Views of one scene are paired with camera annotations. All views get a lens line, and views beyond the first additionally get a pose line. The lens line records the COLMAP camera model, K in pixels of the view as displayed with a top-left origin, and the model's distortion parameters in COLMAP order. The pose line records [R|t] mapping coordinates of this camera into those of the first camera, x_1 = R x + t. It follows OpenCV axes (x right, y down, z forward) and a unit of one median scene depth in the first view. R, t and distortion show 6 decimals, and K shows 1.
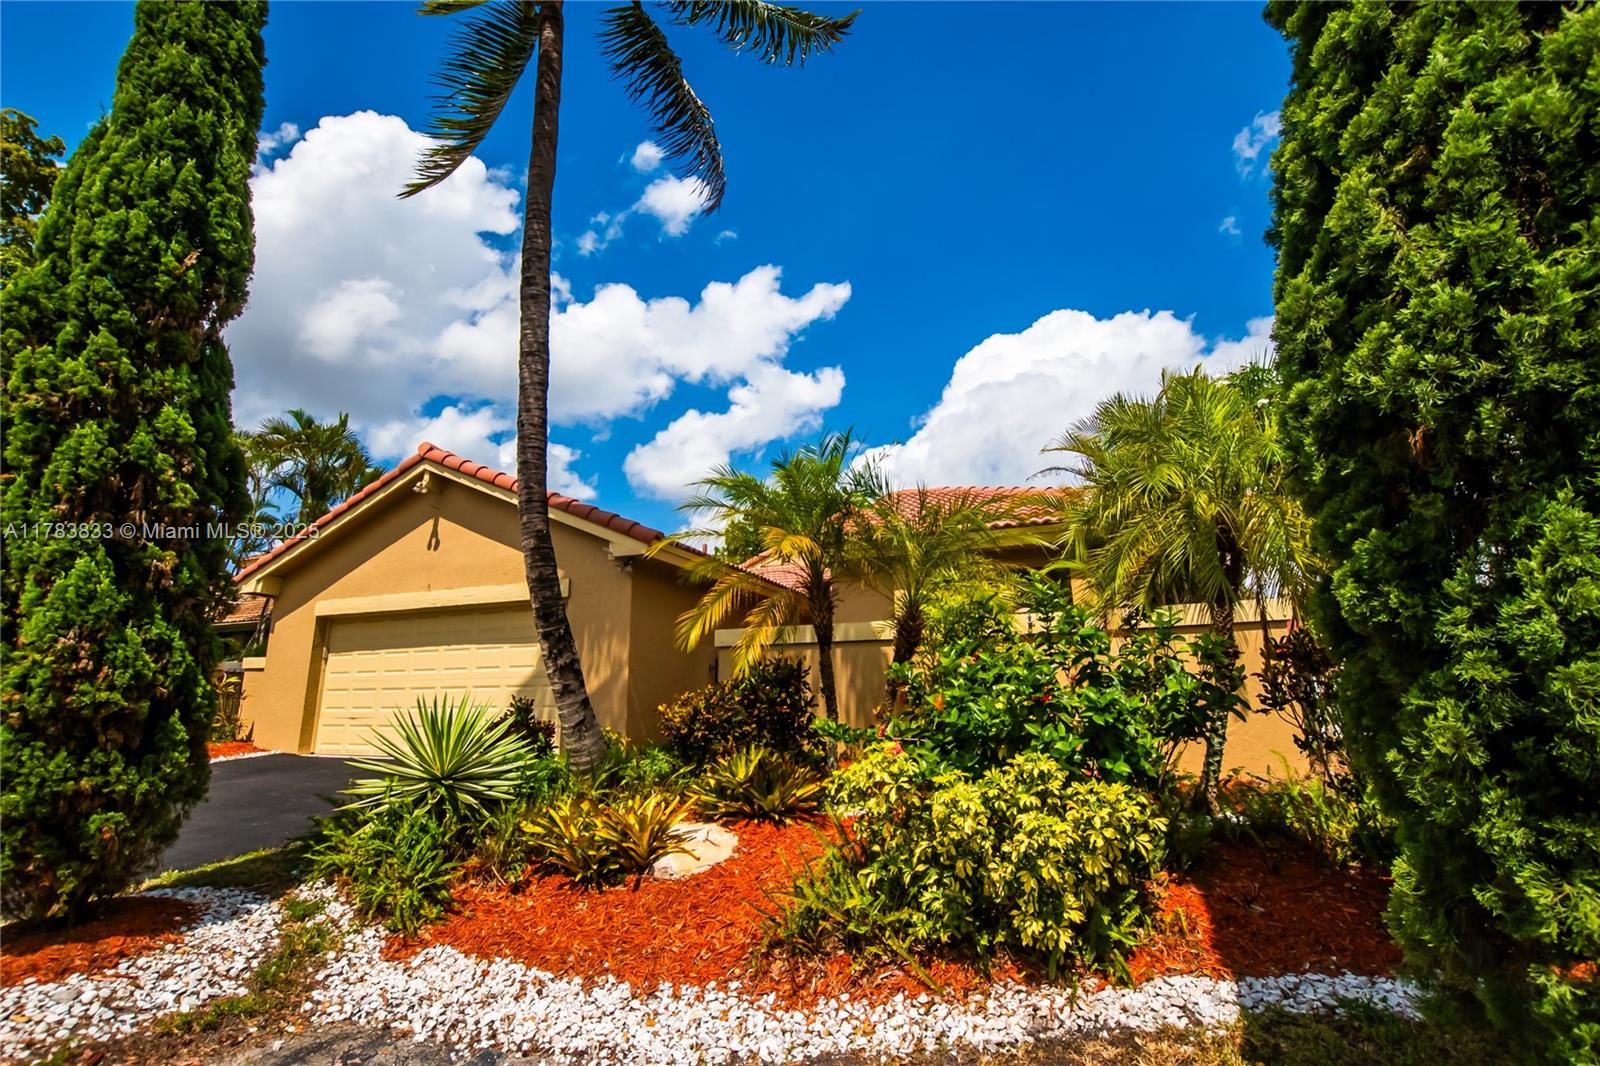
lens RADIAL K [[714.8, 0, 792.7], [0, 714.8, 537.0], [0, 0, 1]] dist [-0.023906, 0.000502]
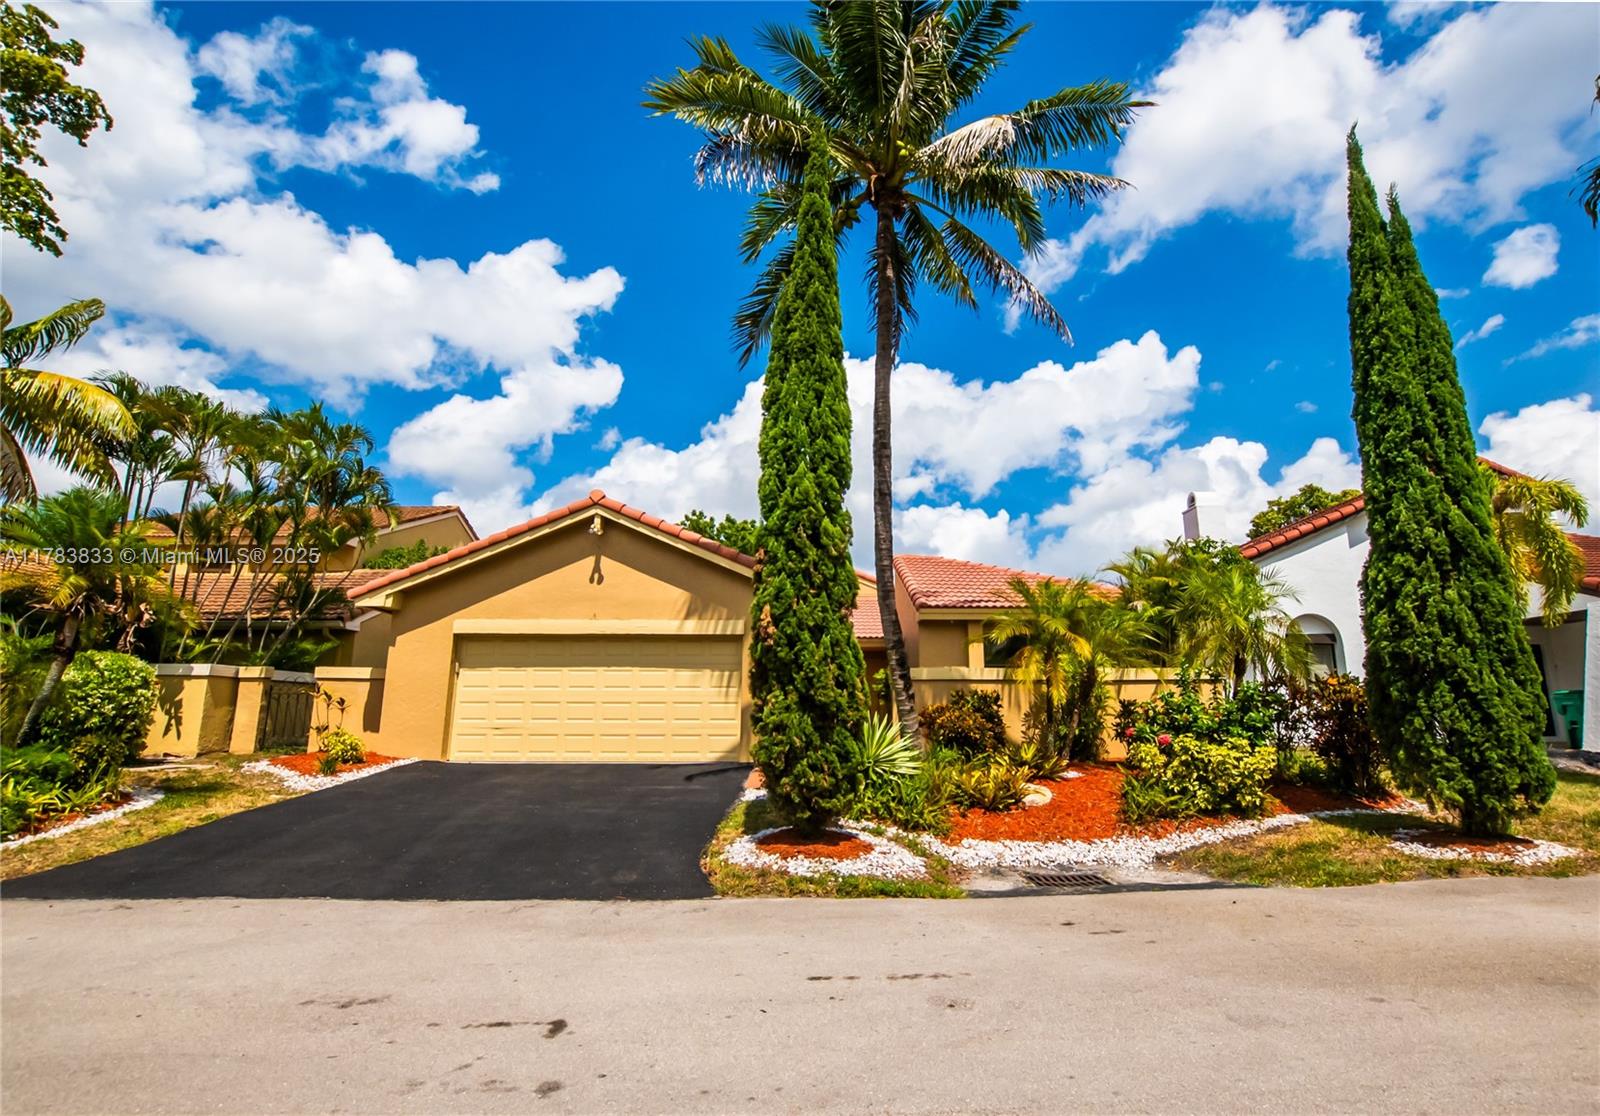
lens RADIAL K [[760.2, 0, 800.0], [0, 760.2, 558.0], [0, 0, 1]] dist [-0.030262, 0.001939]
pose [[0.904989, 0.093059, 0.415131, -0.688434], [-0.103669, 0.994607, 0.003041, -0.059121], [-0.412610, -0.045788, 0.909756, -0.253674]]
